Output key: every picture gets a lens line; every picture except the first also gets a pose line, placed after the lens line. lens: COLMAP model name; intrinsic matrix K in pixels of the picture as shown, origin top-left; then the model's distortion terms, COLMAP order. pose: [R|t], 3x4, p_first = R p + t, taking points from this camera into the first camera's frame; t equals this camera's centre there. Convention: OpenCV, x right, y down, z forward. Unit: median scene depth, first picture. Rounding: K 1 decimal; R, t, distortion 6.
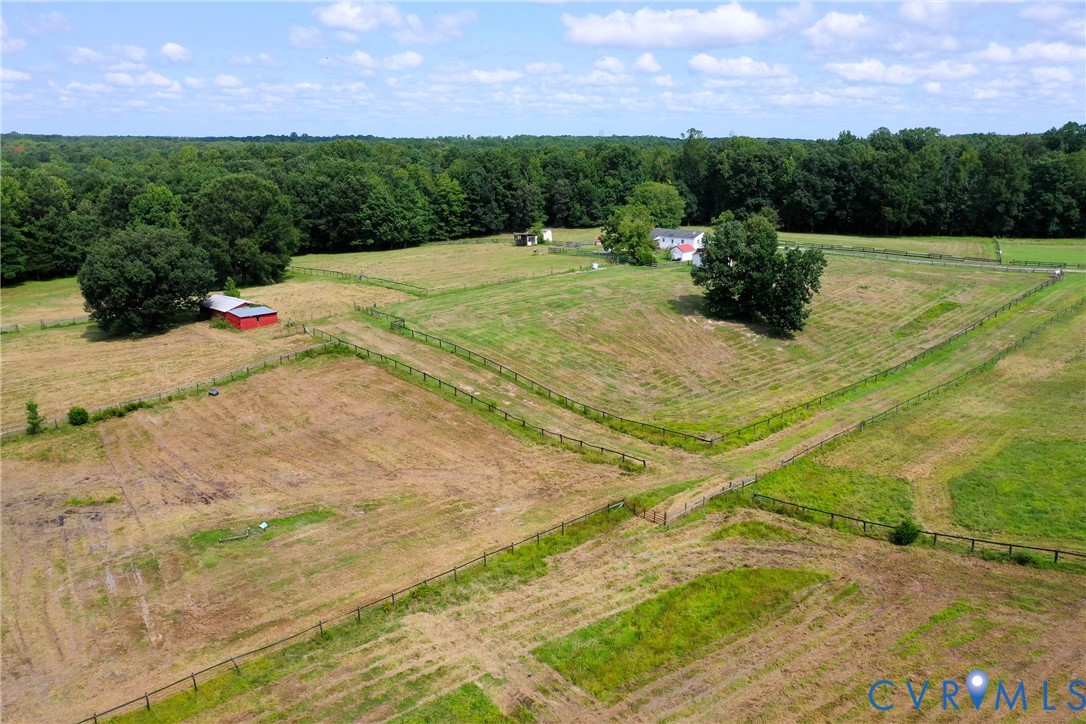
lens RADIAL K [[855.9, 0, 527.1], [0, 855.9, 361.0], [0, 0, 1]] dist [0.001046, 0.014912]
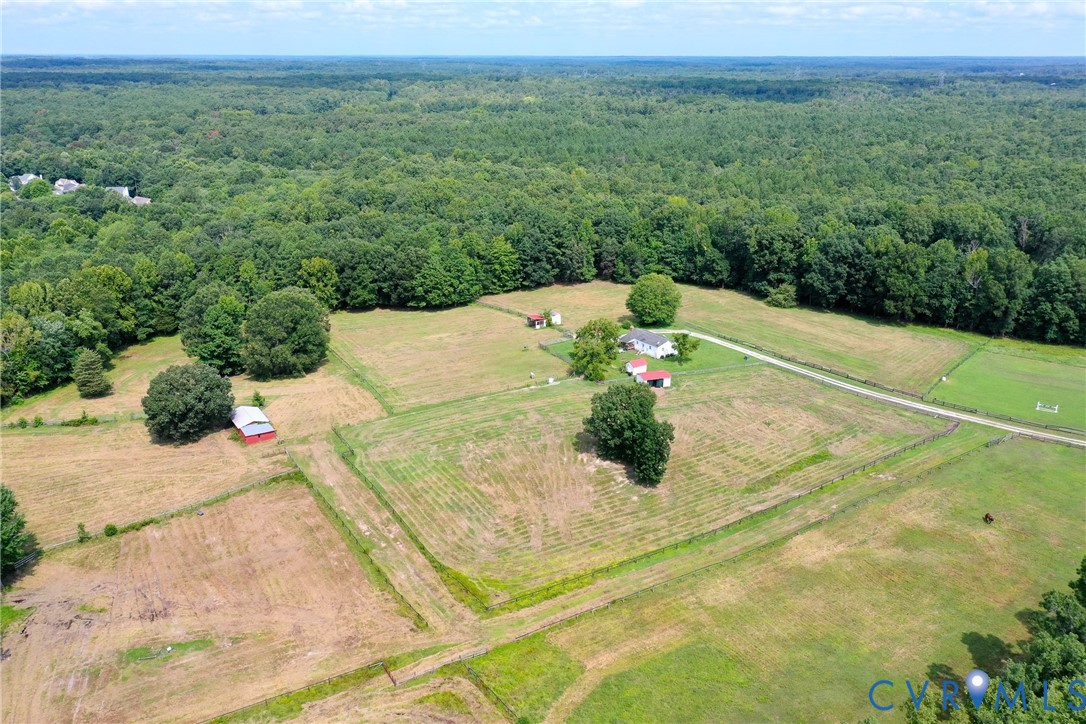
lens RADIAL K [[855.9, 0, 527.1], [0, 855.9, 361.0], [0, 0, 1]] dist [0.001046, 0.014912]
pose [[0.973254, 0.078804, -0.215793, 0.226595], [-0.059079, 0.993589, 0.096391, -0.186842], [0.222006, -0.081064, 0.971670, -0.140408]]
